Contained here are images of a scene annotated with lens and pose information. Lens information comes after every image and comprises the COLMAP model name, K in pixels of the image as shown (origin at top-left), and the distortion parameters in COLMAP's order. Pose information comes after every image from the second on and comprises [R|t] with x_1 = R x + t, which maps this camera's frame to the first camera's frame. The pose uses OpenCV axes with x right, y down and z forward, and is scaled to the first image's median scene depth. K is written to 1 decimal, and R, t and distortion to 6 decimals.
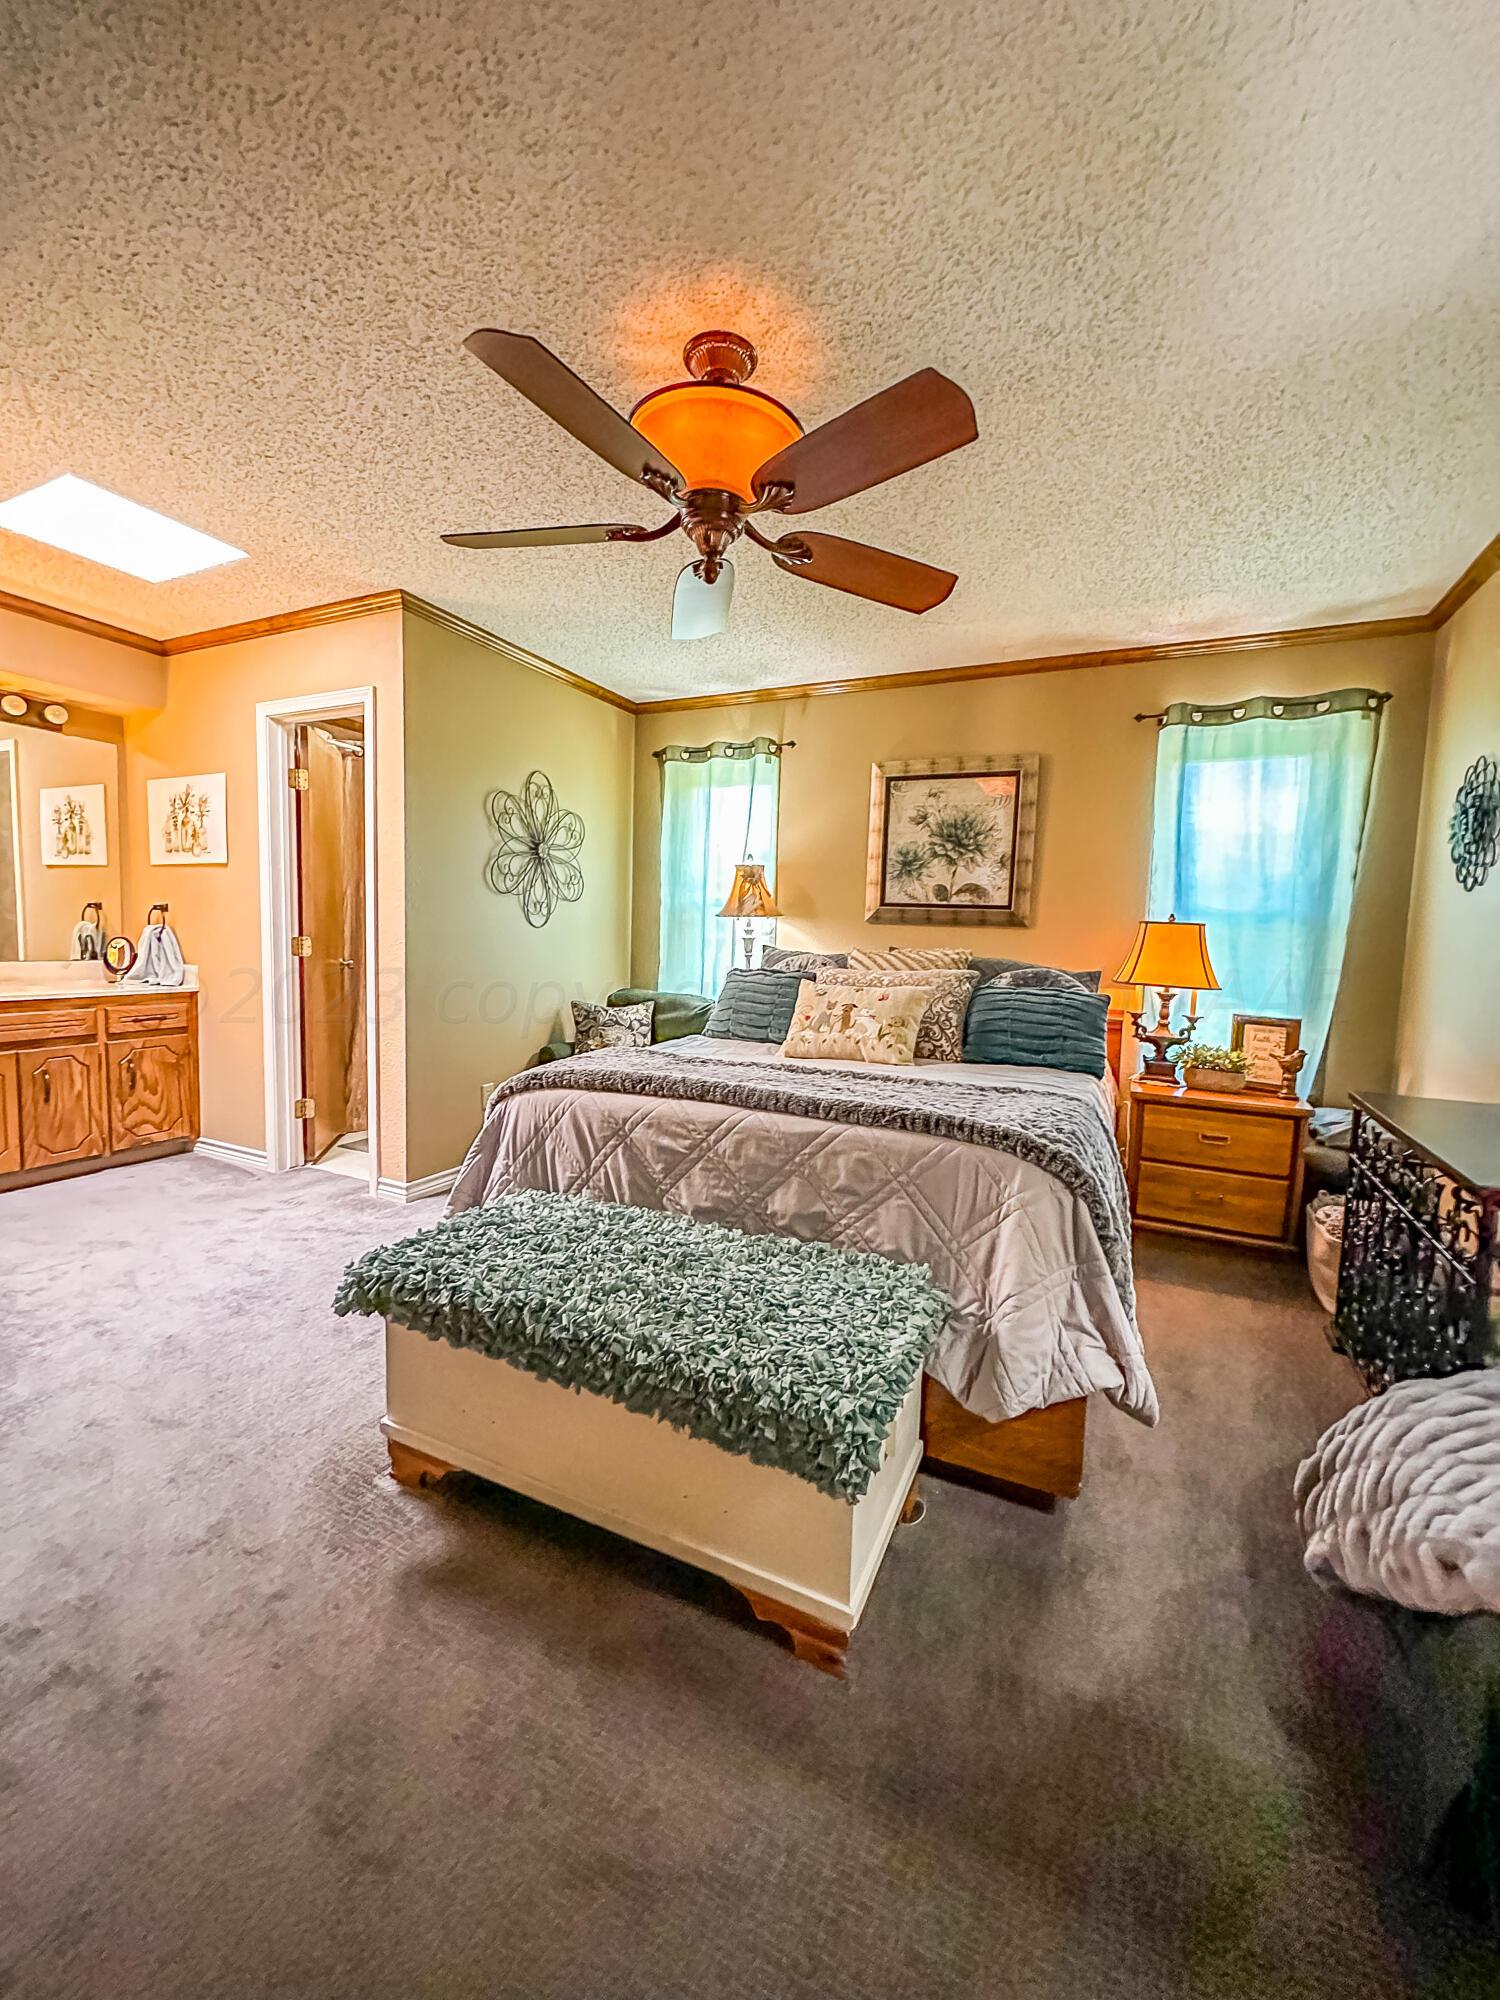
lens RADIAL K [[801.0, 0, 753.9], [0, 801.0, 996.6], [0, 0, 1]] dist [-0.000446, 0.000093]
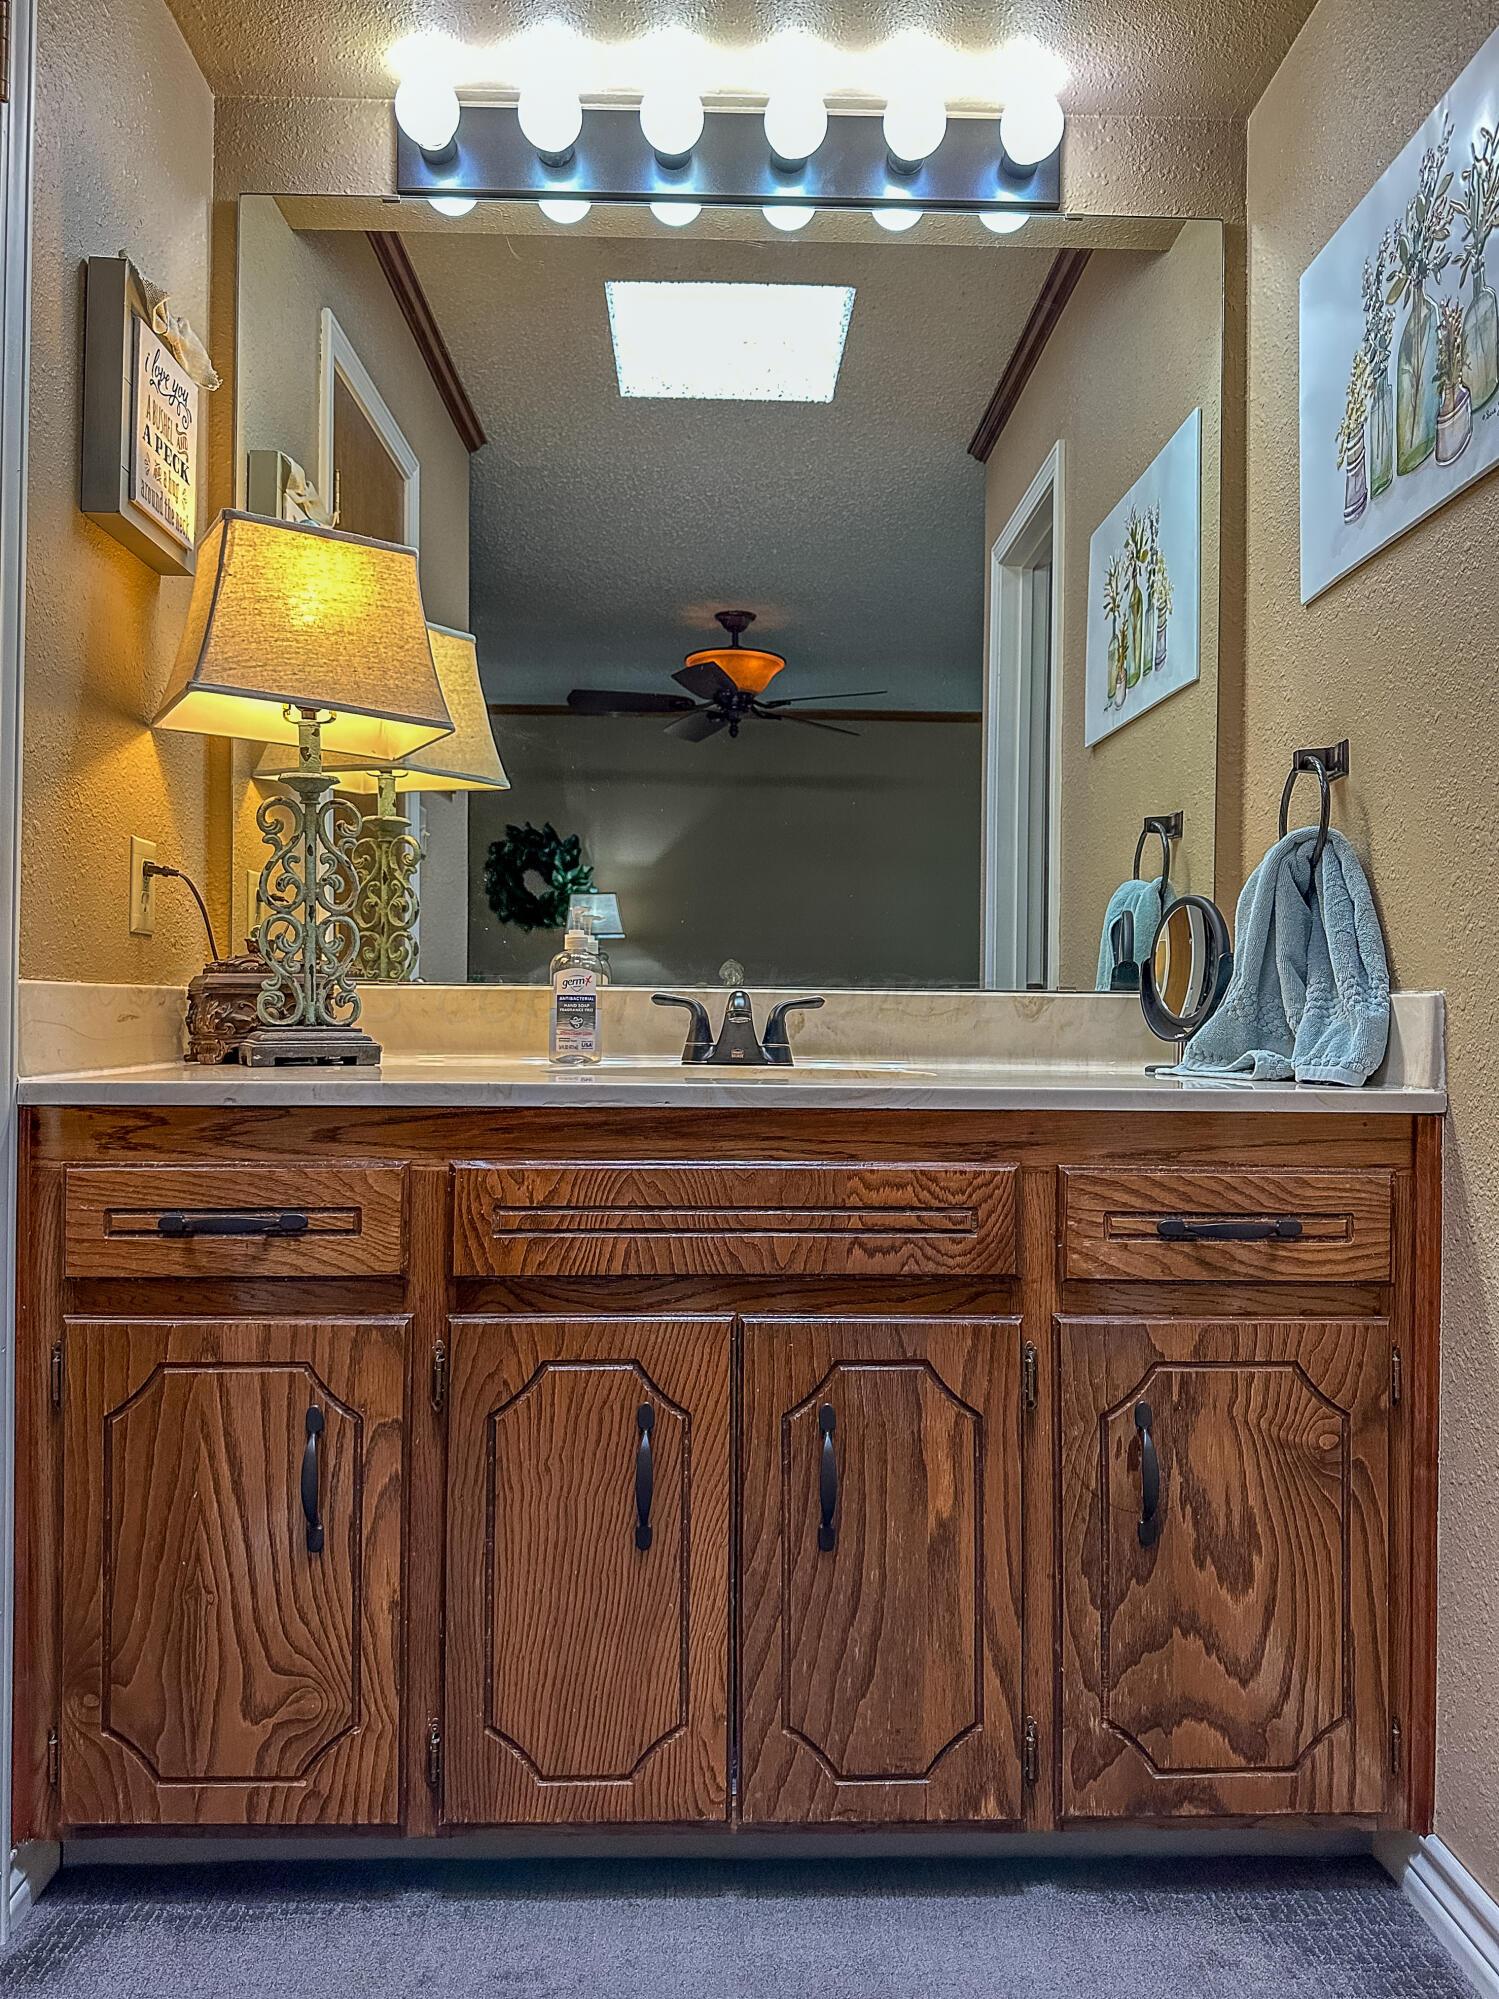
lens RADIAL K [[1394.7, 0, 752.8], [0, 1394.7, 995.3], [0, 0, 1]] dist [0.001277, -0.000620]
pose [[0.461416, -0.031281, -0.886632, -0.486680], [-0.071723, 0.994792, -0.072423, 0.001915], [0.884280, 0.097009, 0.456769, 0.719593]]
